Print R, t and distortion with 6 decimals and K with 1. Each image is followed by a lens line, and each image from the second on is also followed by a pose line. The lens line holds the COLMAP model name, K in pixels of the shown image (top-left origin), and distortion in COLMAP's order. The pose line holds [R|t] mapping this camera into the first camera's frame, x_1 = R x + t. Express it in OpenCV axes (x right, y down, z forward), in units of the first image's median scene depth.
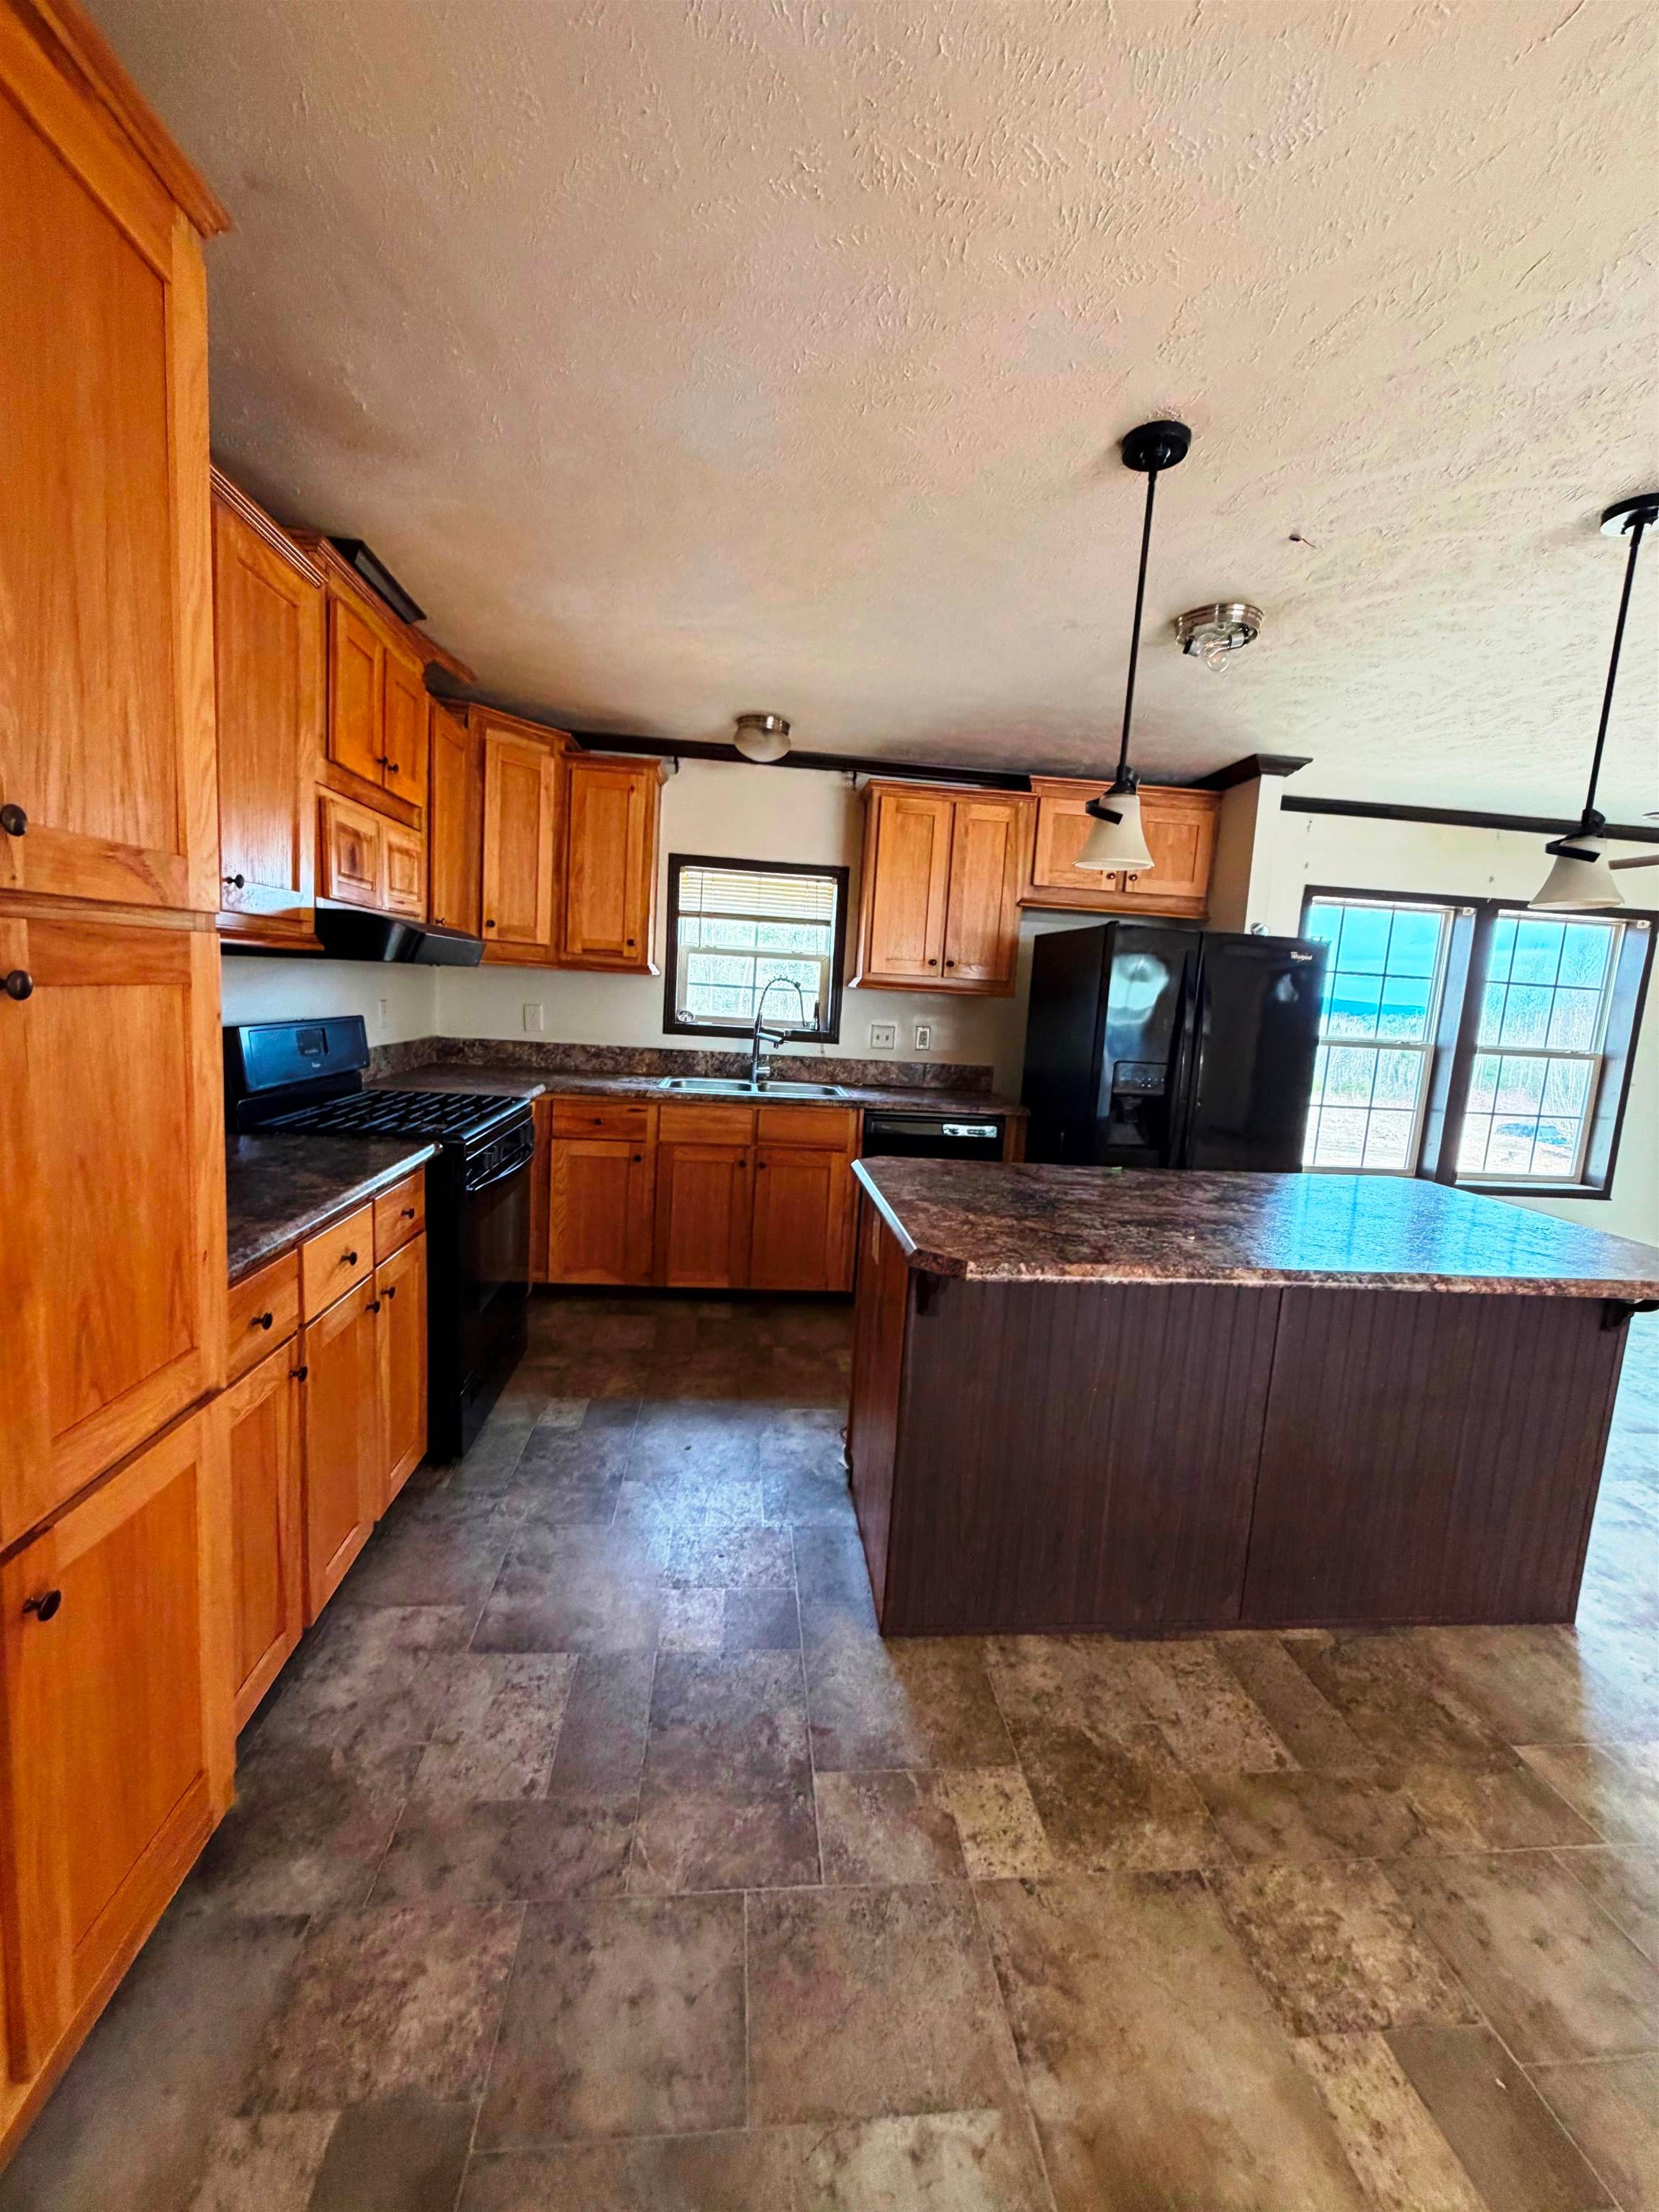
lens RADIAL K [[884.3, 0, 832.5], [0, 884.3, 1100.6], [0, 0, 1]] dist [0.003555, 0.000015]
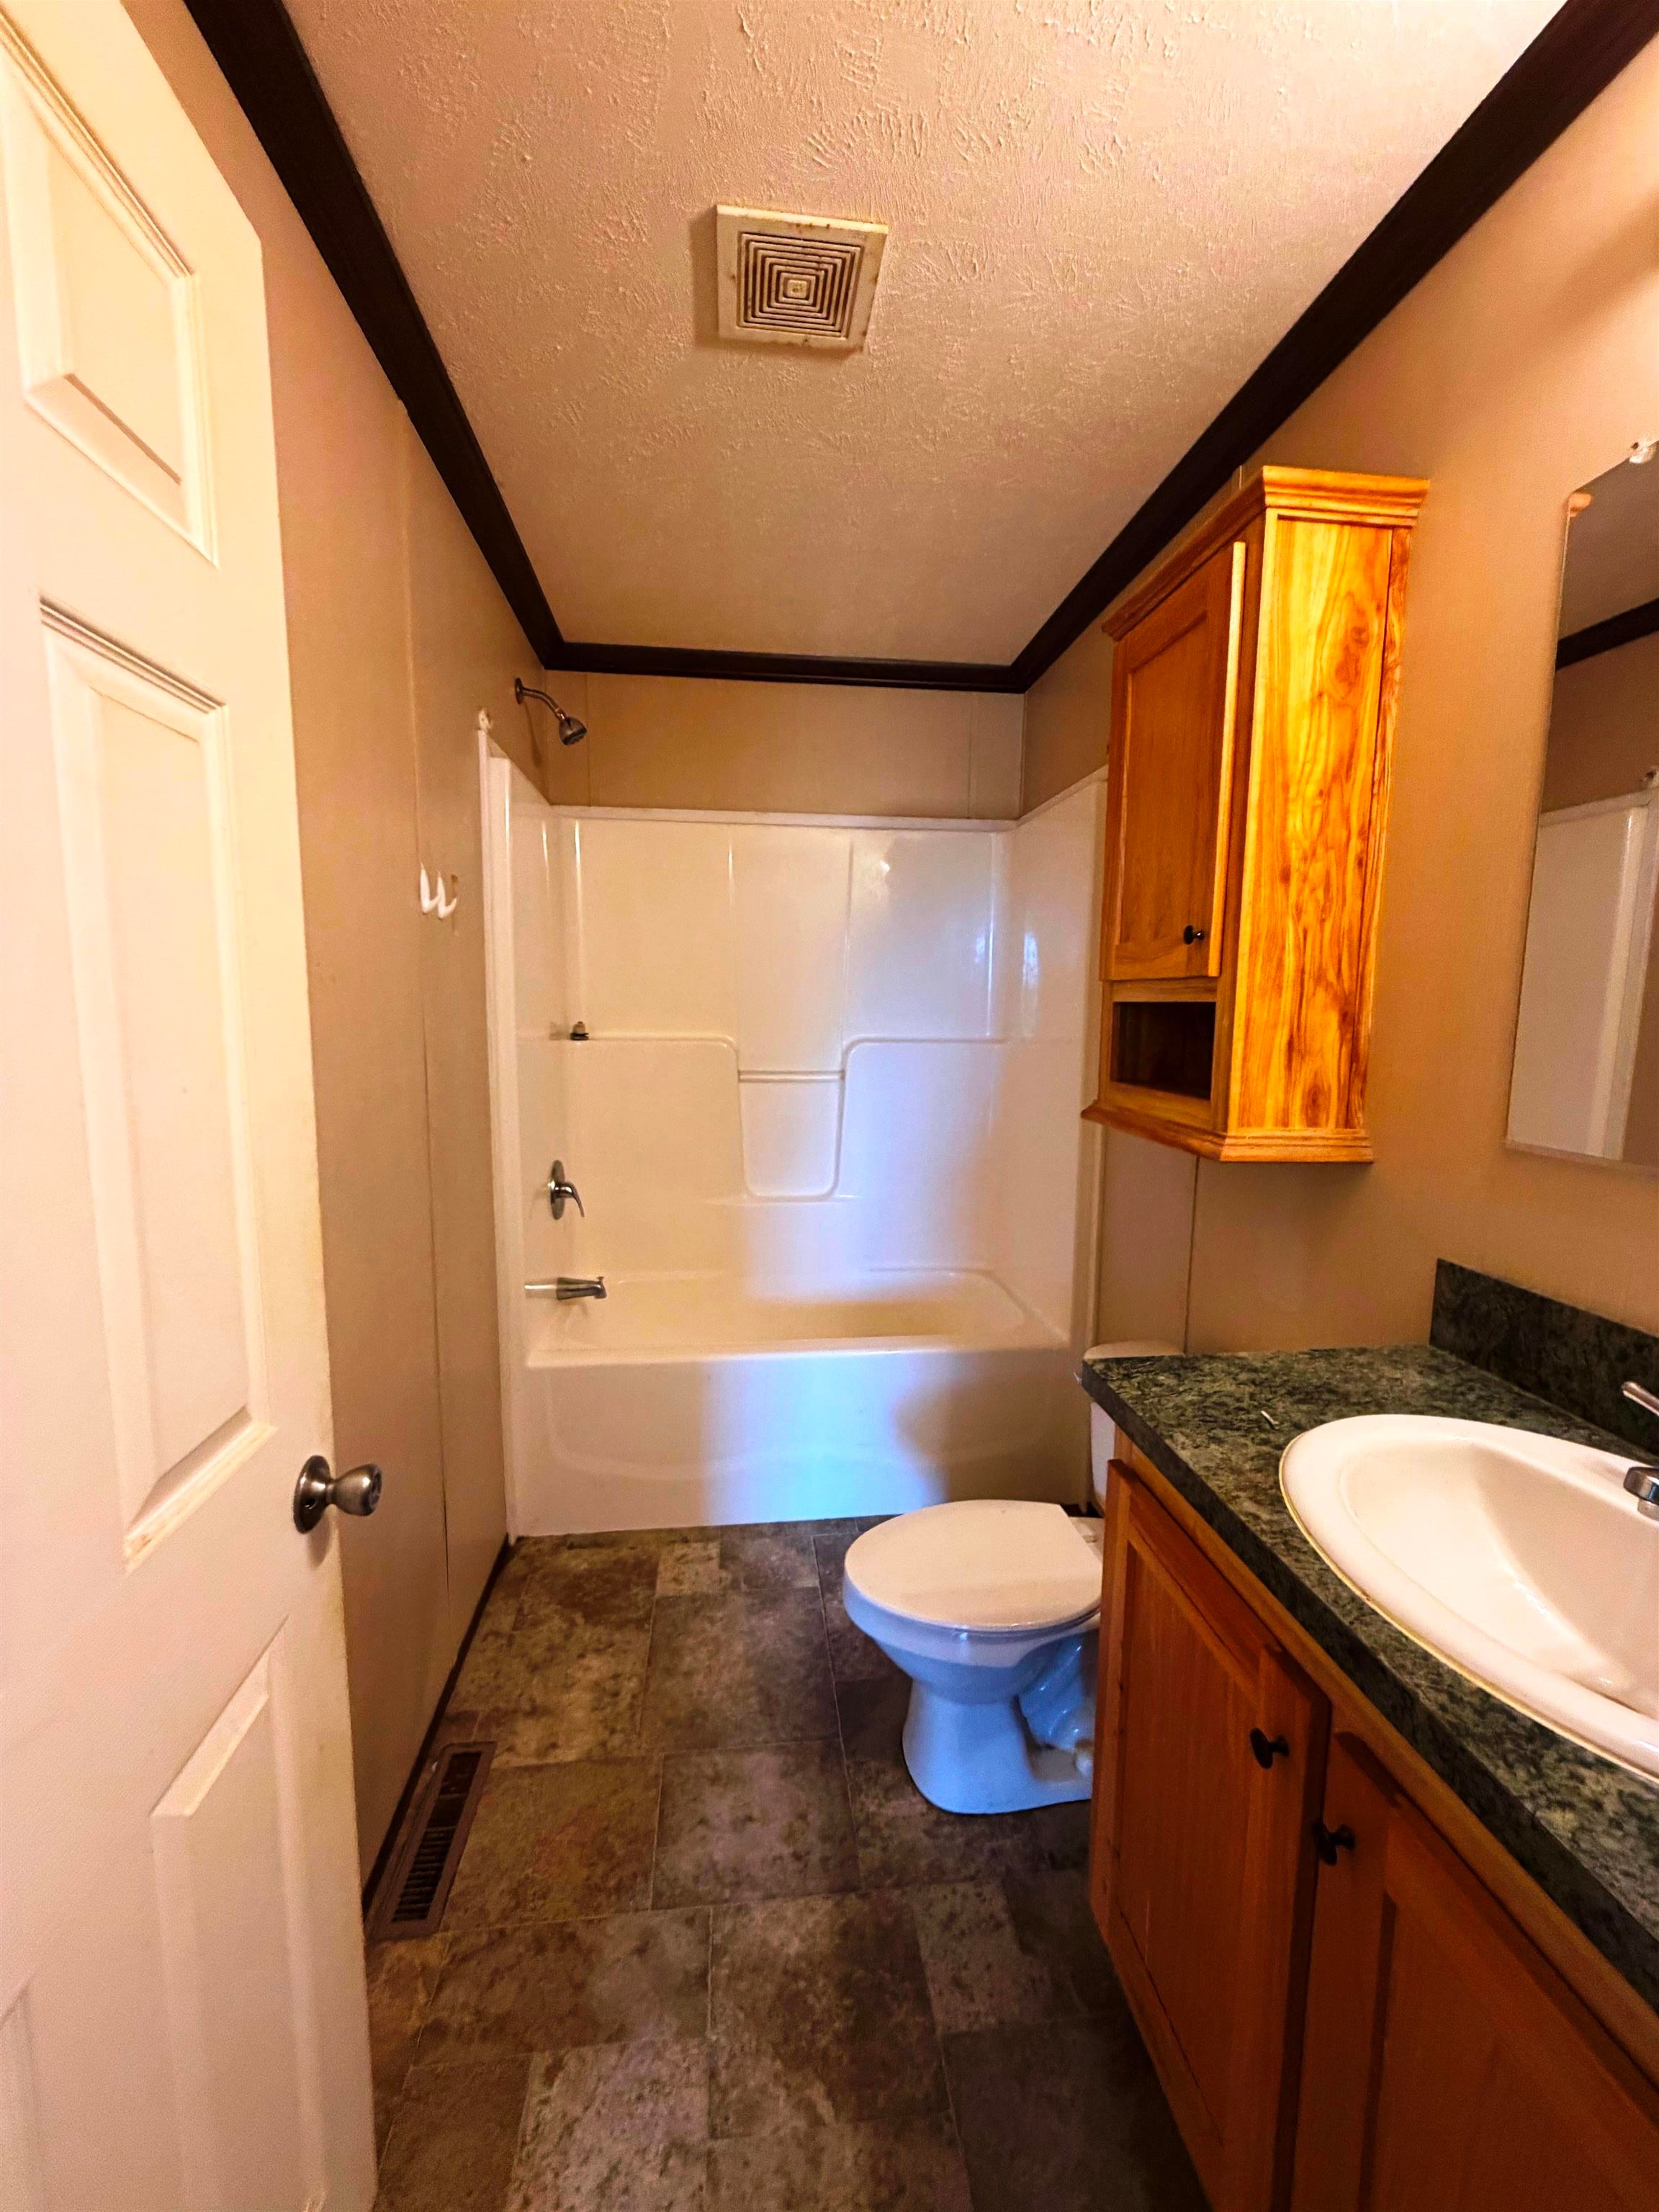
lens RADIAL K [[884.3, 0, 832.5], [0, 884.3, 1100.6], [0, 0, 1]] dist [0.003555, 0.000015]
pose [[-0.997033, -0.073287, -0.023549, -0.210805], [-0.076827, 0.966507, 0.244870, -0.240406], [0.004814, 0.245953, -0.969270, 1.733771]]
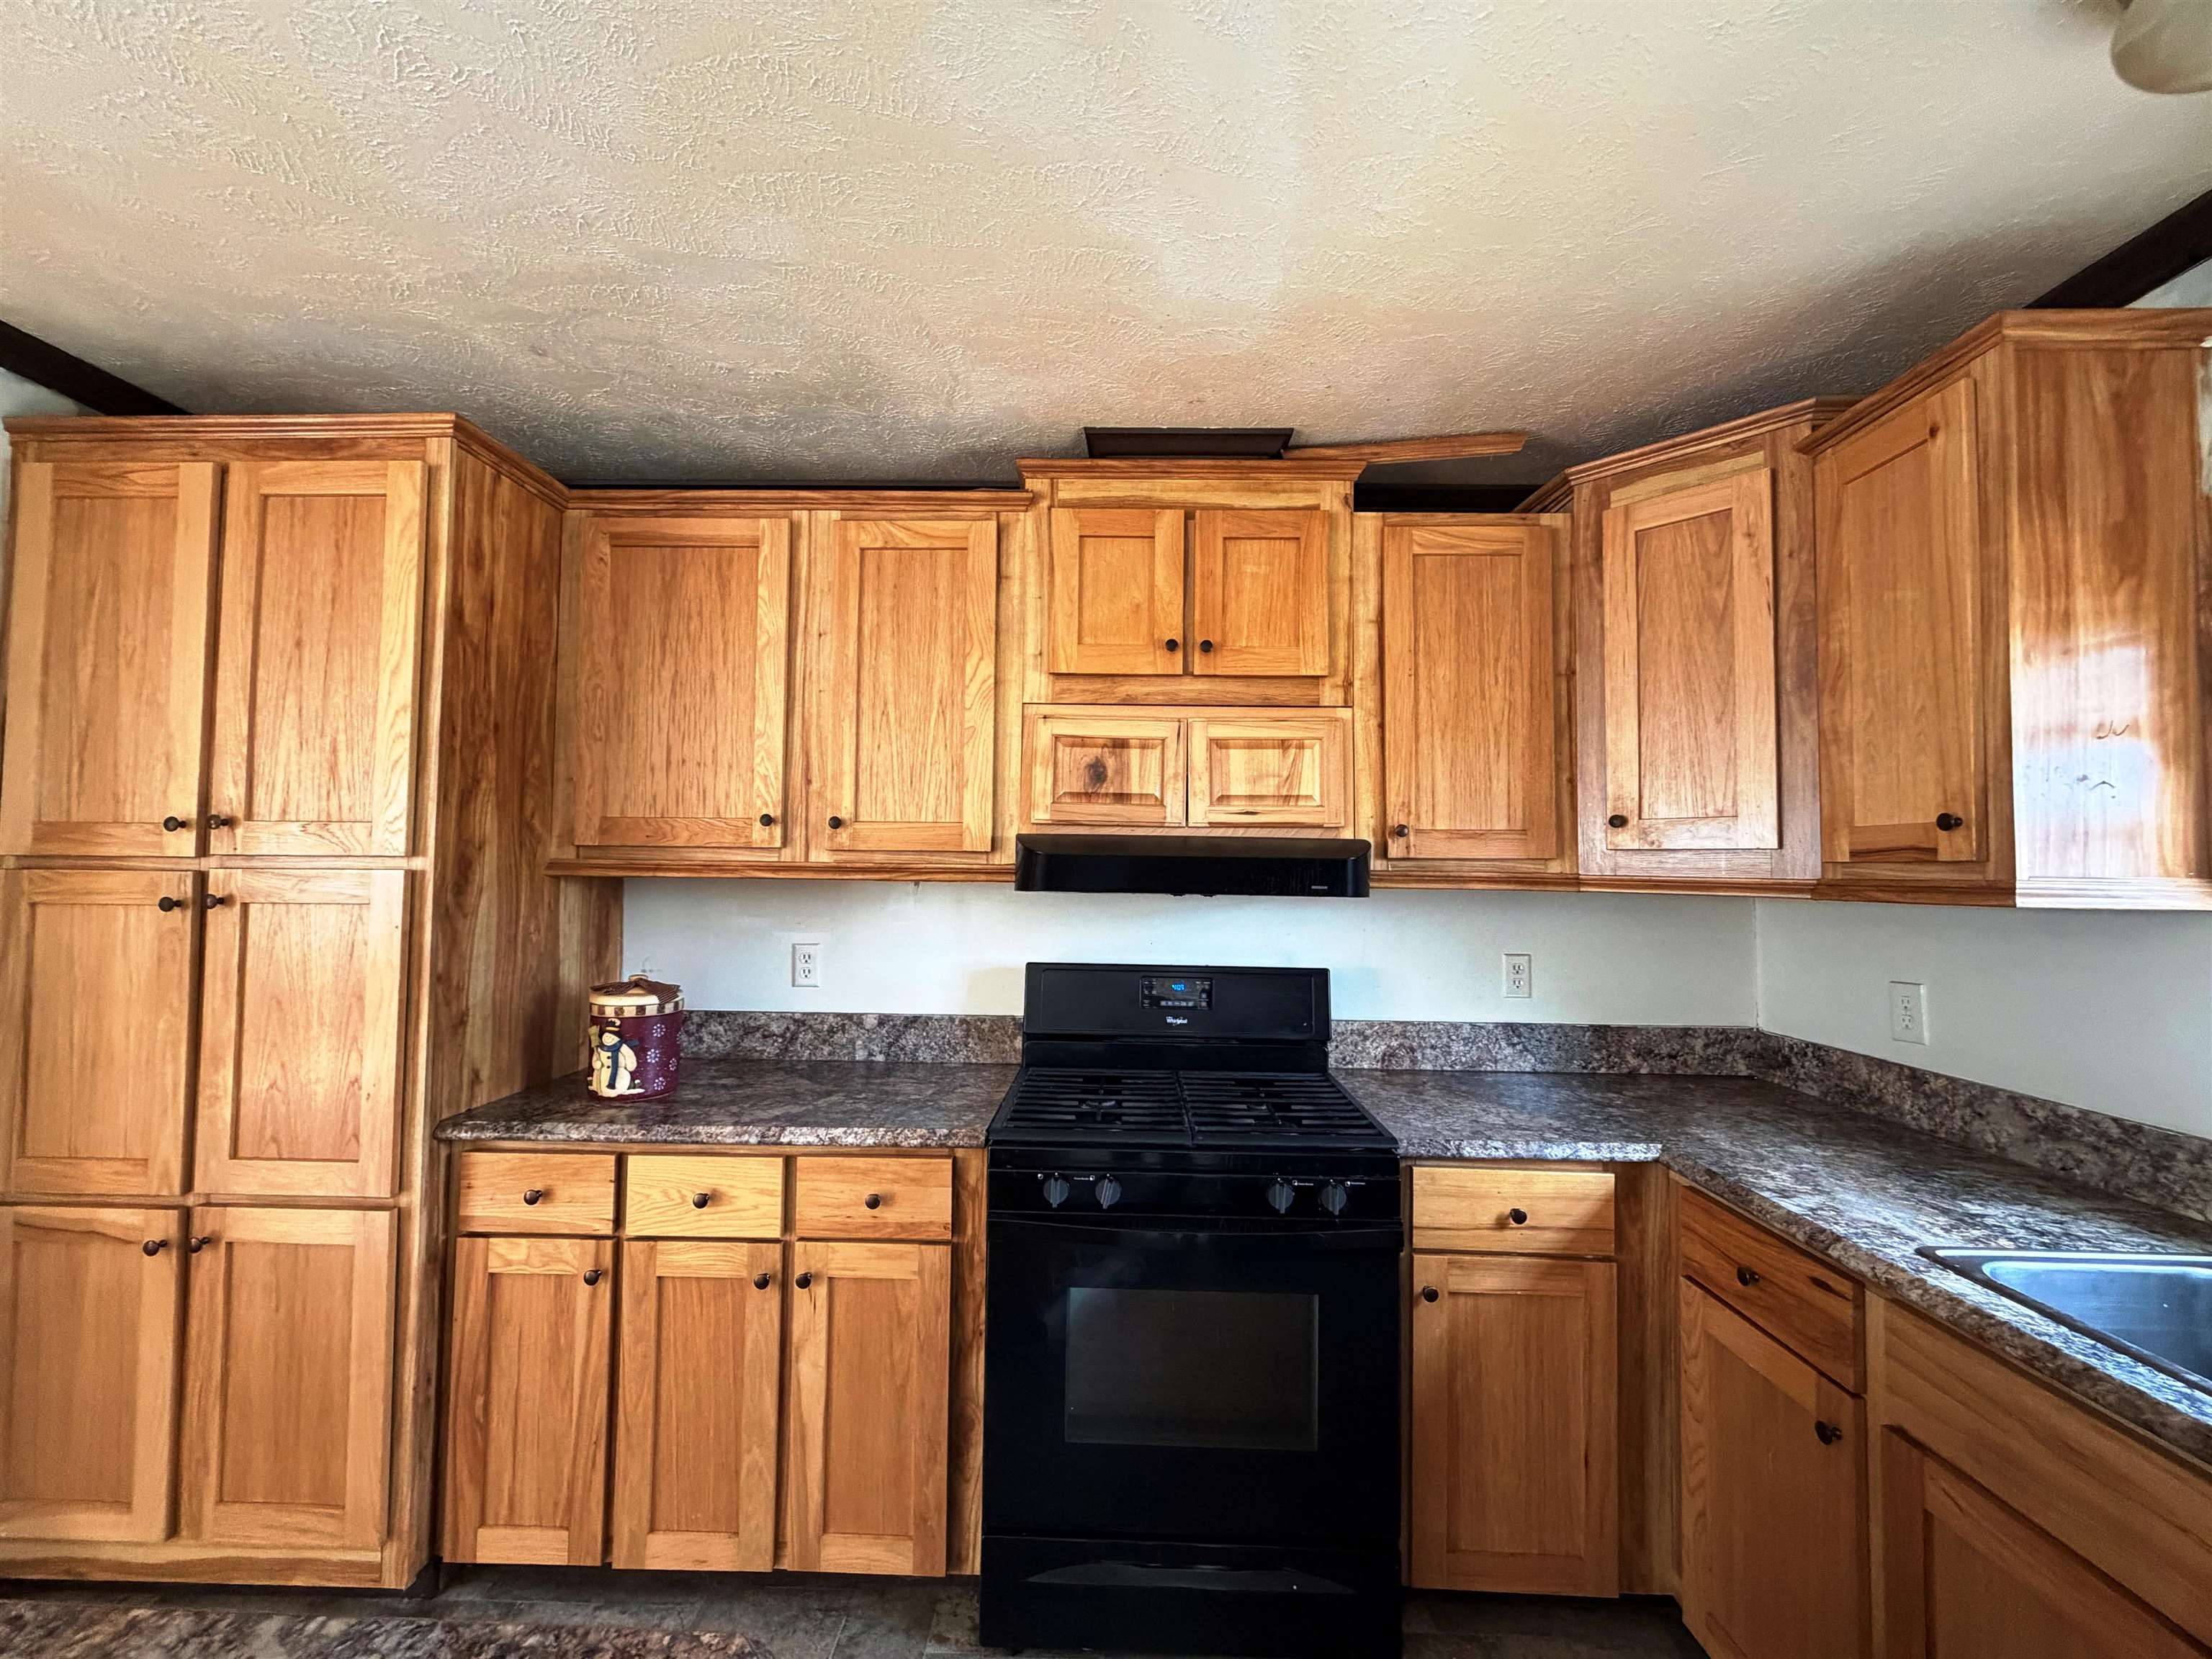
lens RADIAL K [[884.3, 0, 1106.0], [0, 884.3, 829.5], [0, 0, 1]] dist [0.003555, 0.000015]
pose [[-0.122234, -0.111817, -0.986182, 0.176475], [-0.148325, 0.984533, -0.093246, -0.089259], [0.981355, 0.134878, -0.136929, 0.707367]]
